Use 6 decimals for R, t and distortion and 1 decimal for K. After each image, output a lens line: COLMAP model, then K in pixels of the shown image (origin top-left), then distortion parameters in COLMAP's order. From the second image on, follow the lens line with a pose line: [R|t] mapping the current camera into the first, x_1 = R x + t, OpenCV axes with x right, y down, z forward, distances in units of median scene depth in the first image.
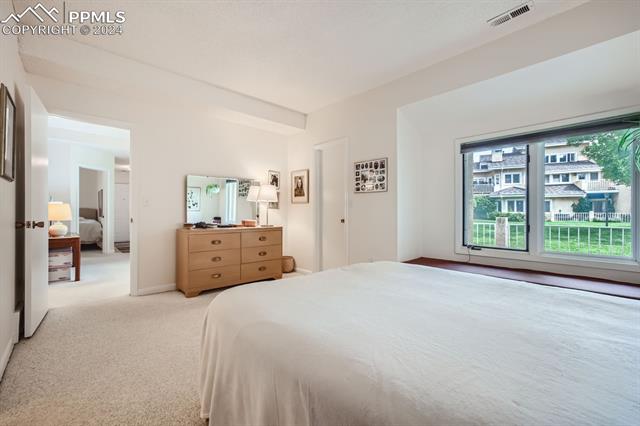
lens RADIAL K [[272.5, 0, 322.1], [0, 272.5, 213.8], [0, 0, 1]] dist [-0.016128, 0.004466]
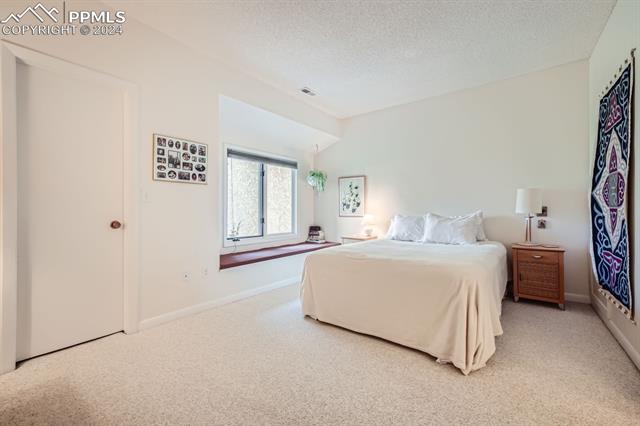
lens RADIAL K [[272.5, 0, 321.4], [0, 272.5, 208.6], [0, 0, 1]] dist [-0.016128, 0.004466]
pose [[-0.177788, -0.000623, 0.984069, -0.629379], [0.000284, 1.000000, 0.000685, -0.009315], [-0.984069, 0.000401, -0.177788, 0.780138]]
